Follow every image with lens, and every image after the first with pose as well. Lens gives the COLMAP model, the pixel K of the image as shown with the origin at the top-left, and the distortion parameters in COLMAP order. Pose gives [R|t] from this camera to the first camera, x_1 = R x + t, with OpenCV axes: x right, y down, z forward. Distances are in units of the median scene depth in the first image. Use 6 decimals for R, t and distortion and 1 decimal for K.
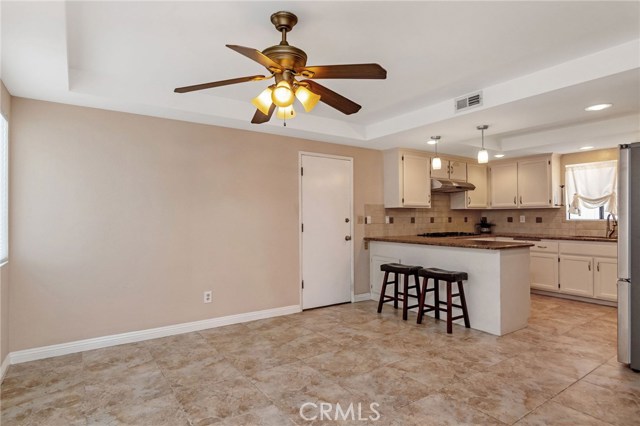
lens RADIAL K [[345.0, 0, 320.0], [0, 345.0, 213.0], [0, 0, 1]] dist [-0.002189, -0.000935]
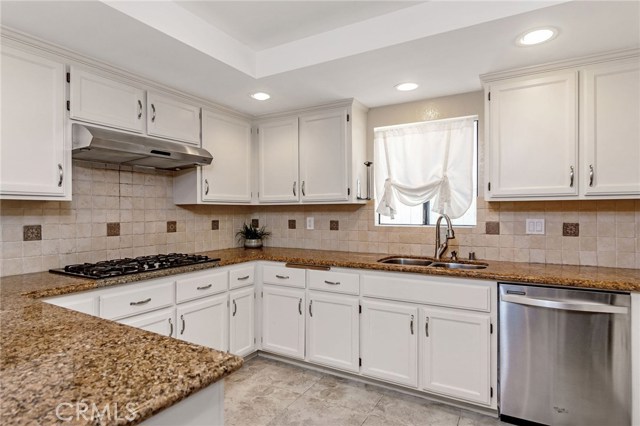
lens RADIAL K [[352.5, 0, 317.1], [0, 352.5, 212.5], [0, 0, 1]] dist [-0.002582, -0.000909]
pose [[0.901900, 0.001311, 0.431942, 0.399199], [-0.005215, 0.999956, 0.007854, -0.005426], [-0.431913, -0.009336, 0.901867, 0.545150]]
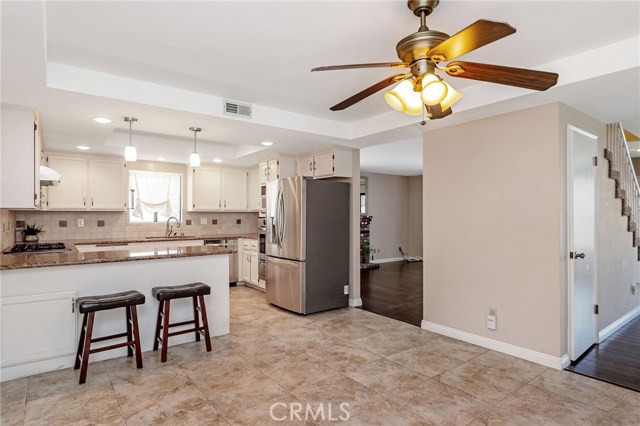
lens RADIAL K [[352.5, 0, 317.1], [0, 352.5, 212.5], [0, 0, 1]] dist [-0.002582, -0.000909]
pose [[-0.041557, 0.009658, 0.999089, -0.375621], [-0.010249, 0.999897, -0.010092, -0.006608], [-0.999084, -0.010659, -0.041454, 0.500003]]
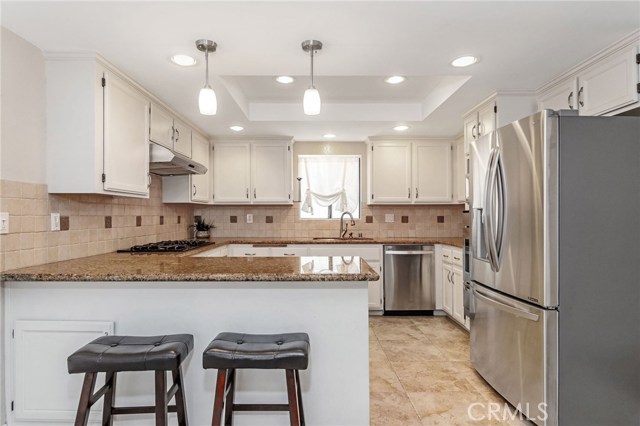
lens RADIAL K [[352.5, 0, 317.1], [0, 352.5, 212.5], [0, 0, 1]] dist [-0.002582, -0.000909]
pose [[0.559381, 0.009181, 0.828860, 0.021304], [-0.010367, 0.999938, -0.004080, 0.006656], [-0.828846, -0.006310, 0.559441, 0.495032]]
